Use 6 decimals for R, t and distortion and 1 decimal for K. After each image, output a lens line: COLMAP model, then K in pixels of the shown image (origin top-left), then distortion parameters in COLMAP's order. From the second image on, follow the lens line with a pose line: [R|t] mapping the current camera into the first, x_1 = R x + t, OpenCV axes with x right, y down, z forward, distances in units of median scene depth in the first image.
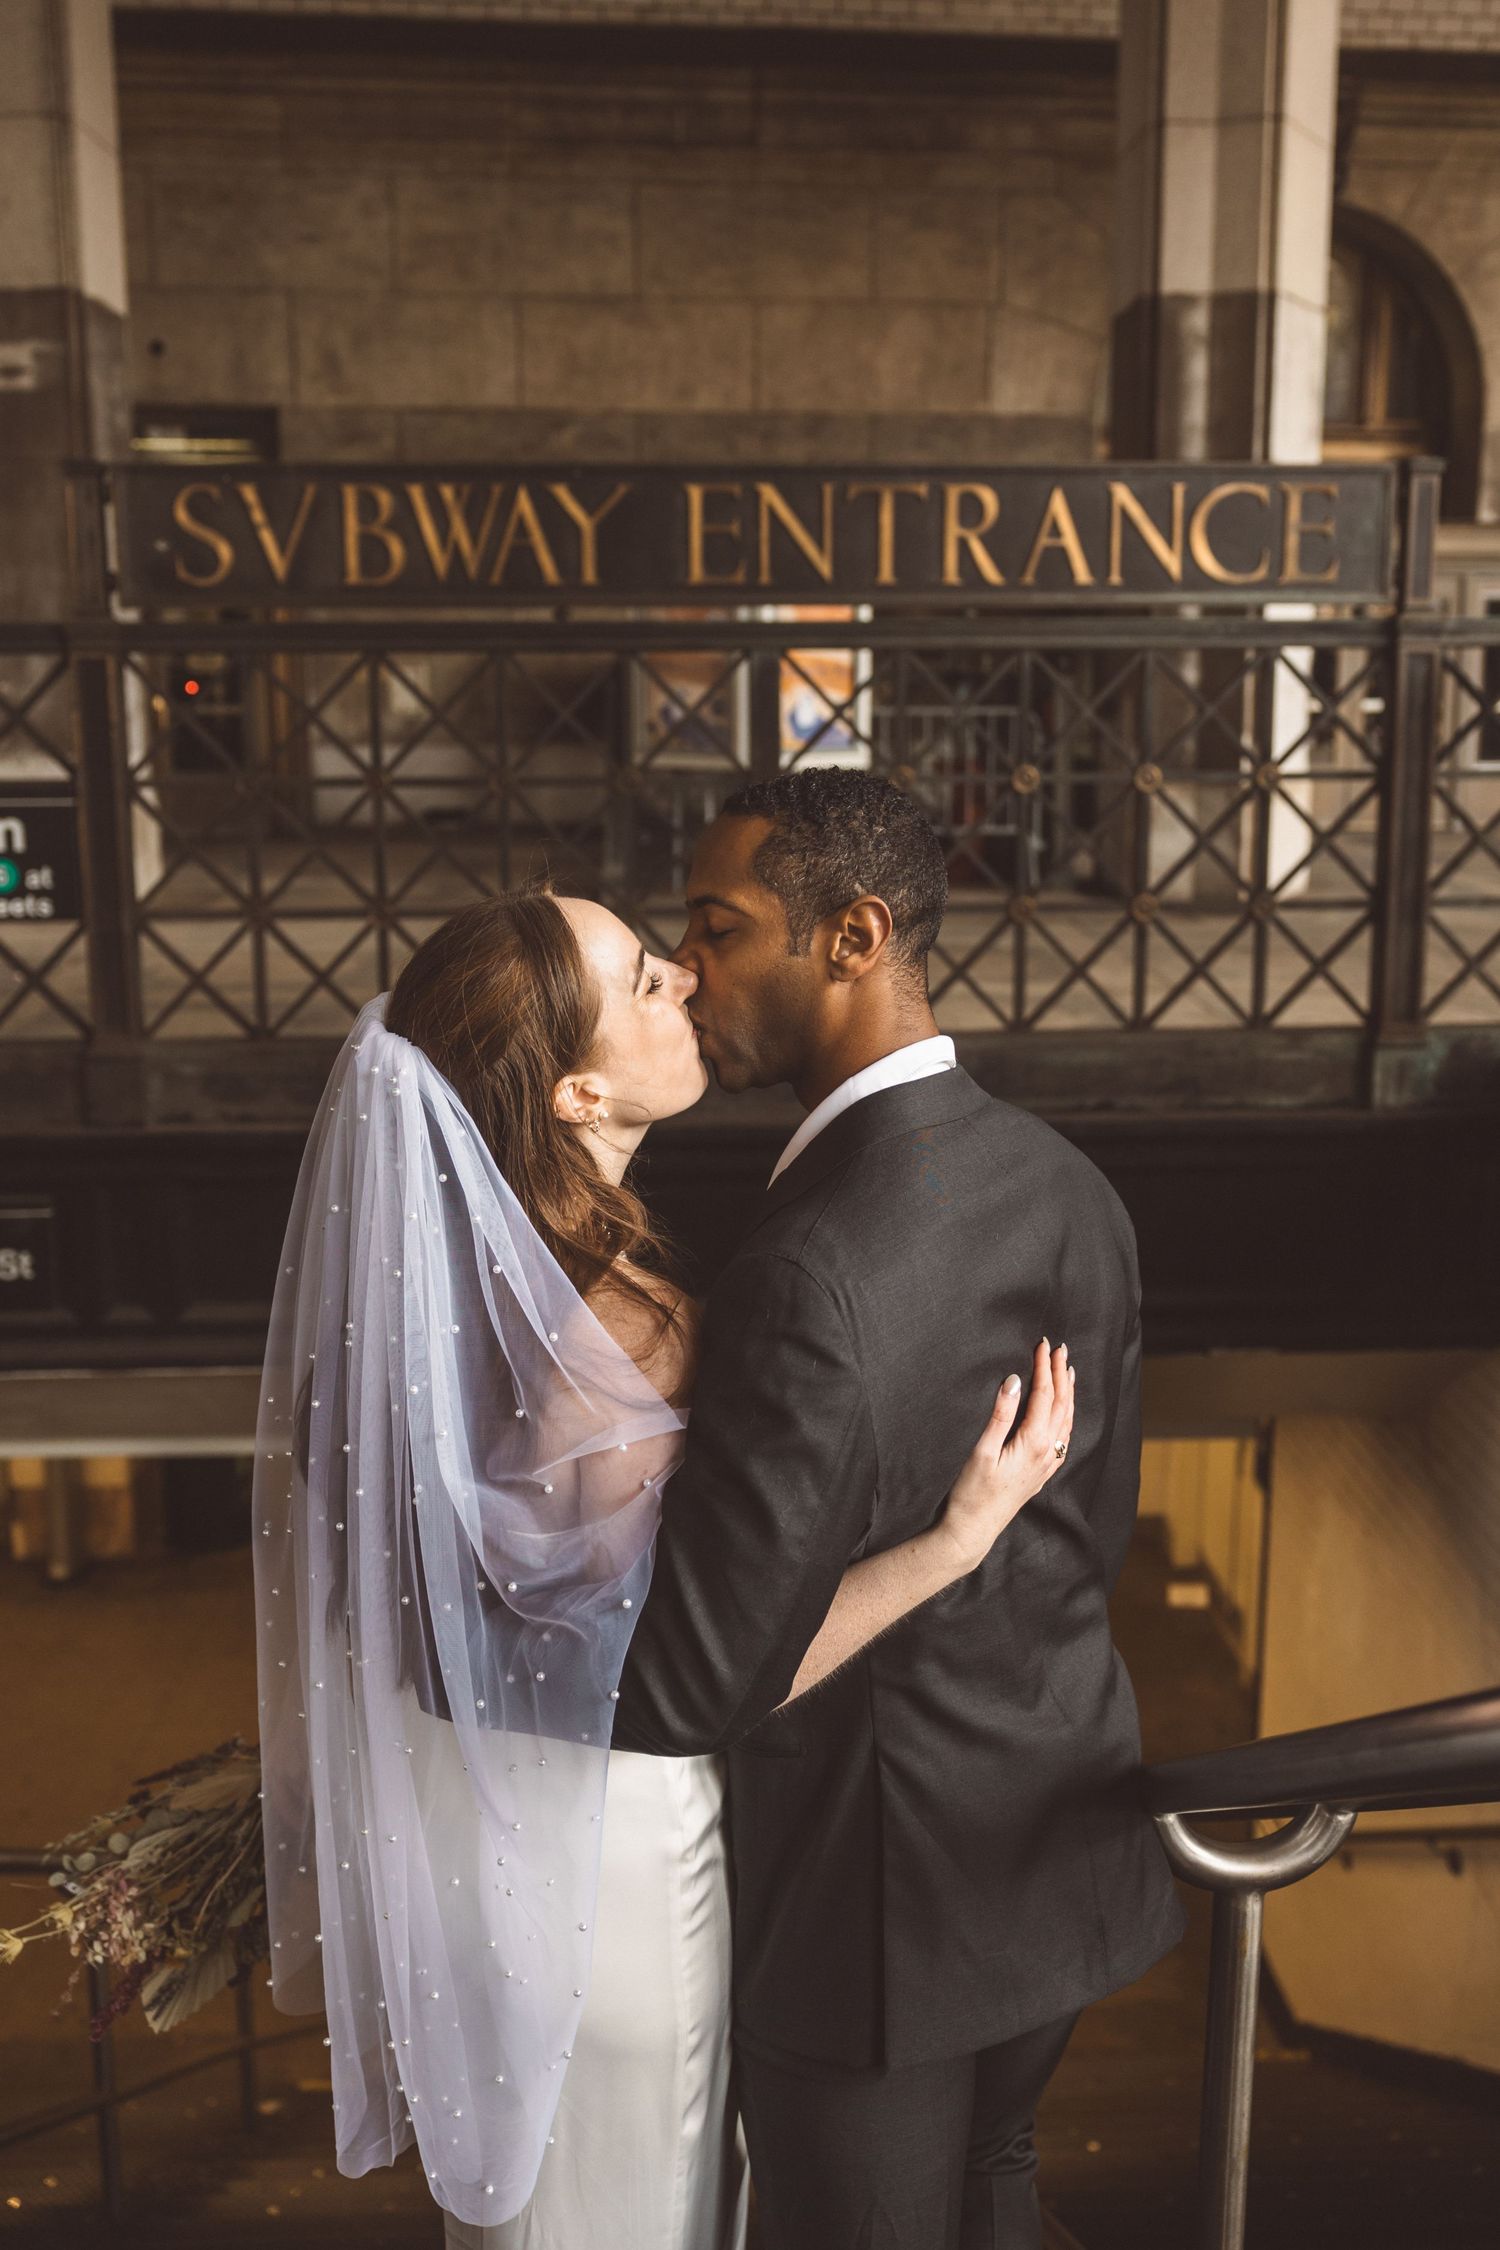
lens RADIAL K [[1925.4, 0, 751.2], [0, 1925.4, 1175.1], [0, 0, 1]] dist [-0.006855, 0.003364]
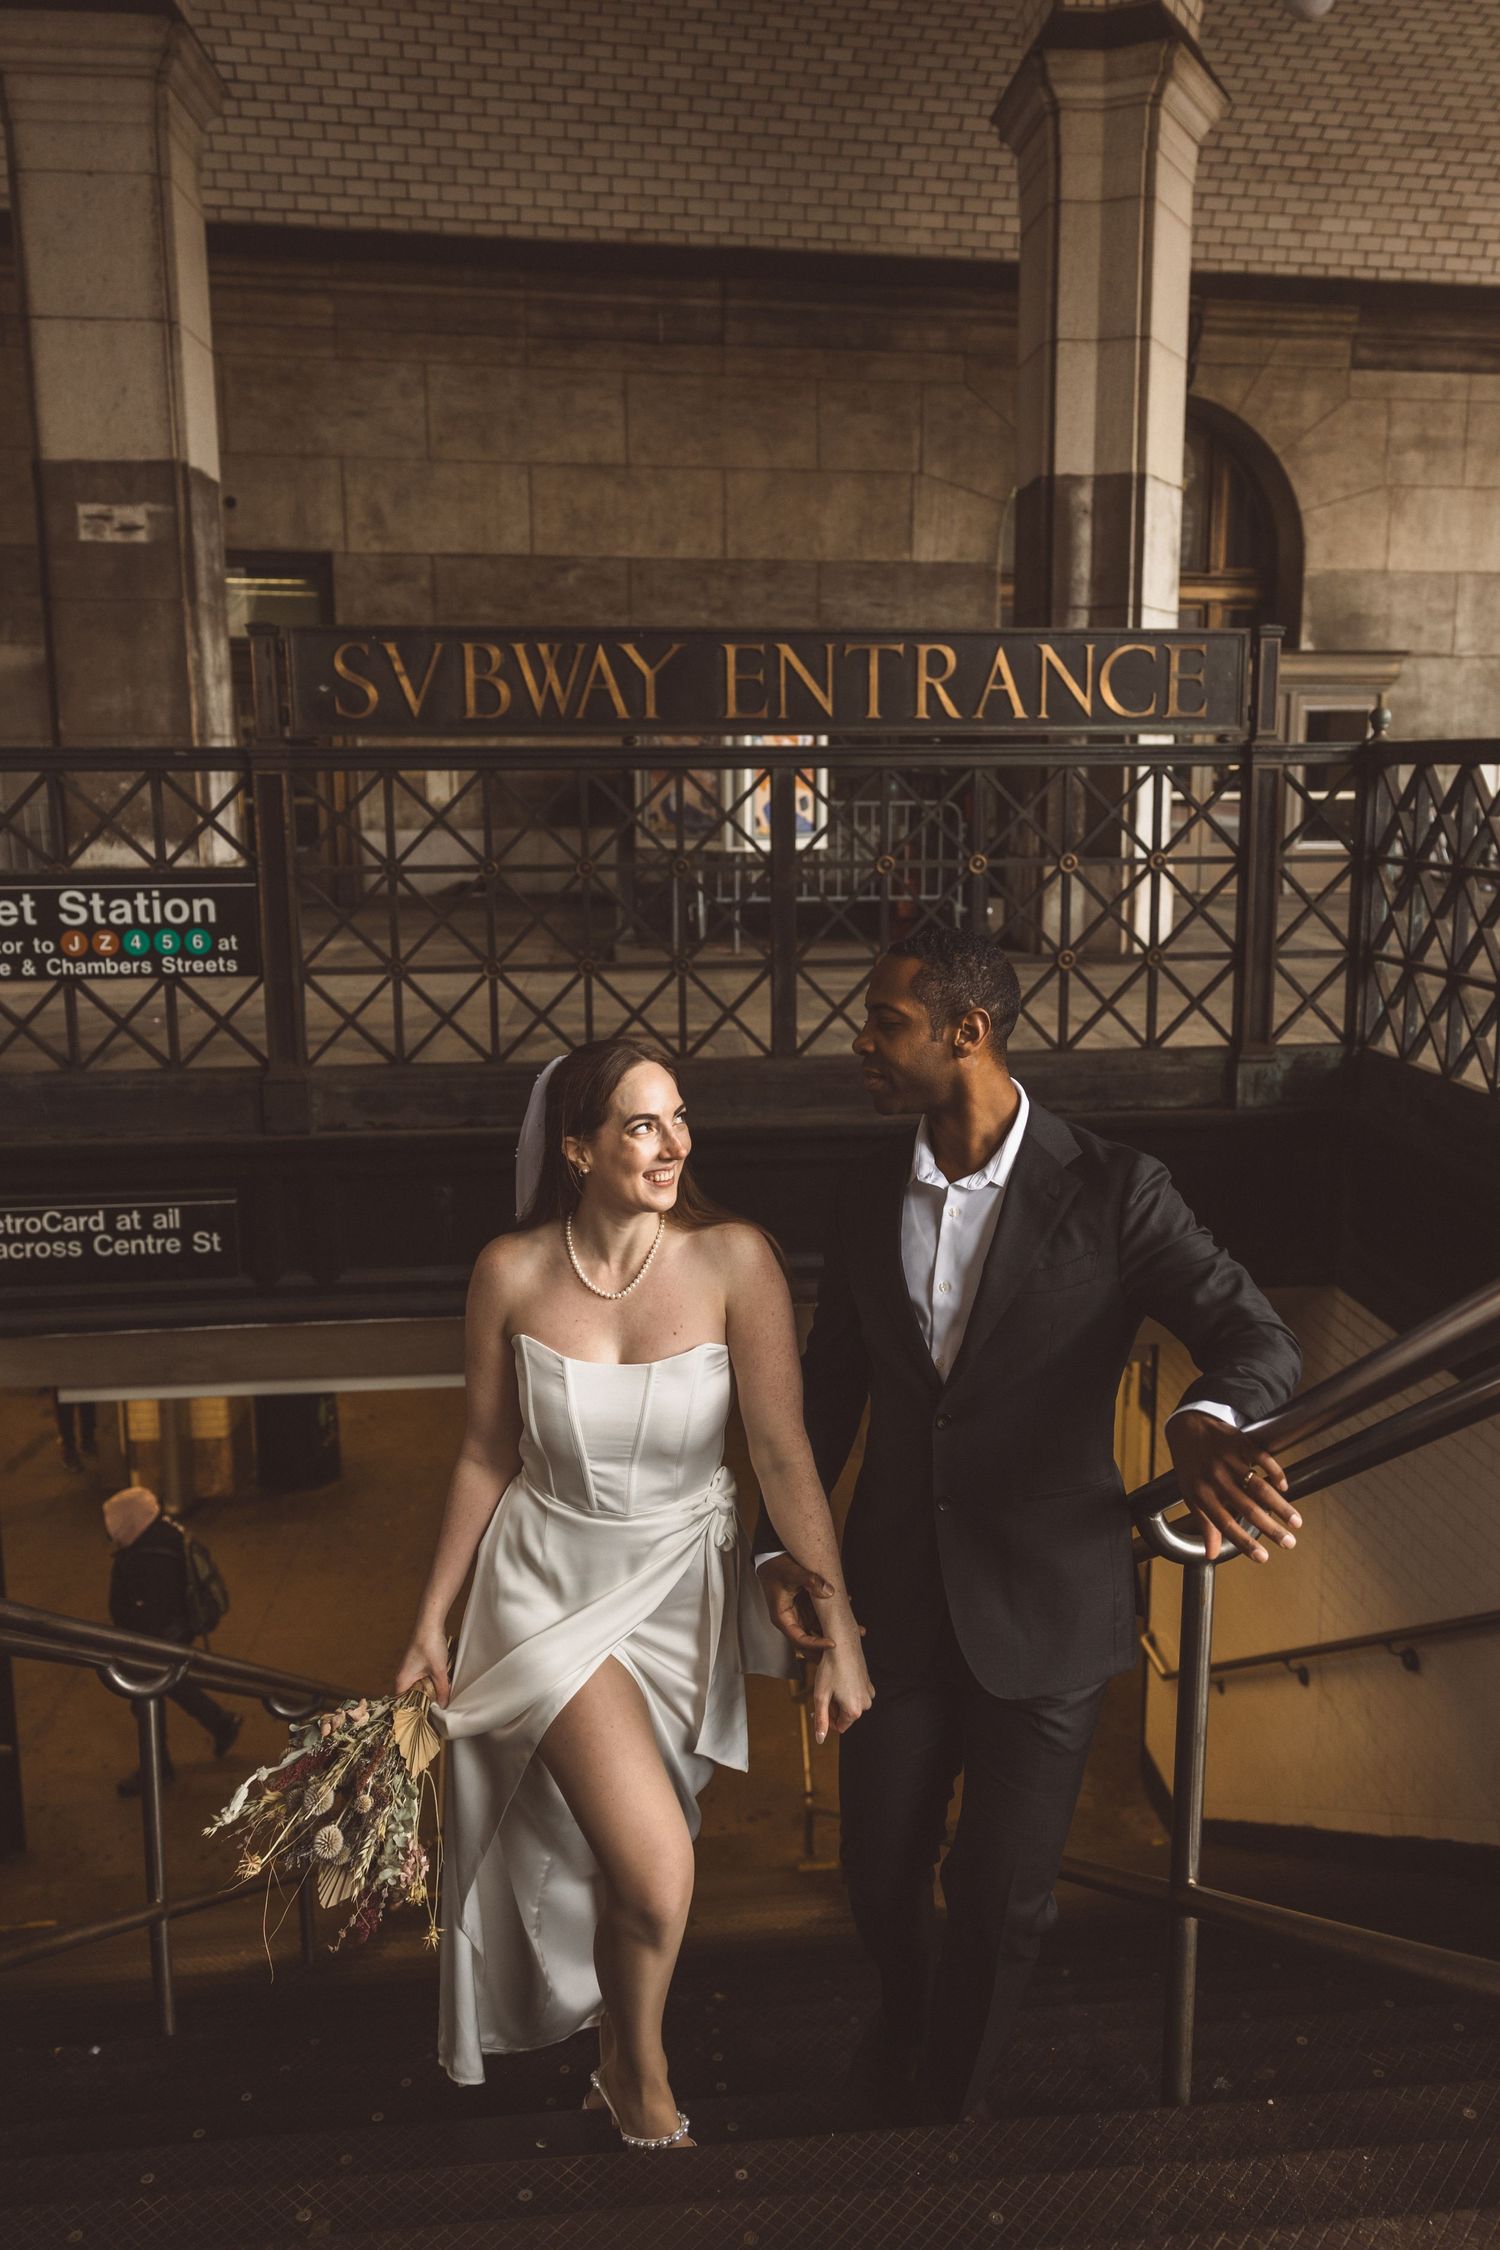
lens RADIAL K [[1627.9, 0, 786.6], [0, 1627.9, 1190.6], [0, 0, 1]] dist [0.007960, 0.005117]
pose [[0.998317, -0.015550, 0.055871, -0.049998], [0.015390, 0.999876, 0.003293, 0.013241], [-0.055915, -0.002428, 0.998433, -0.107493]]
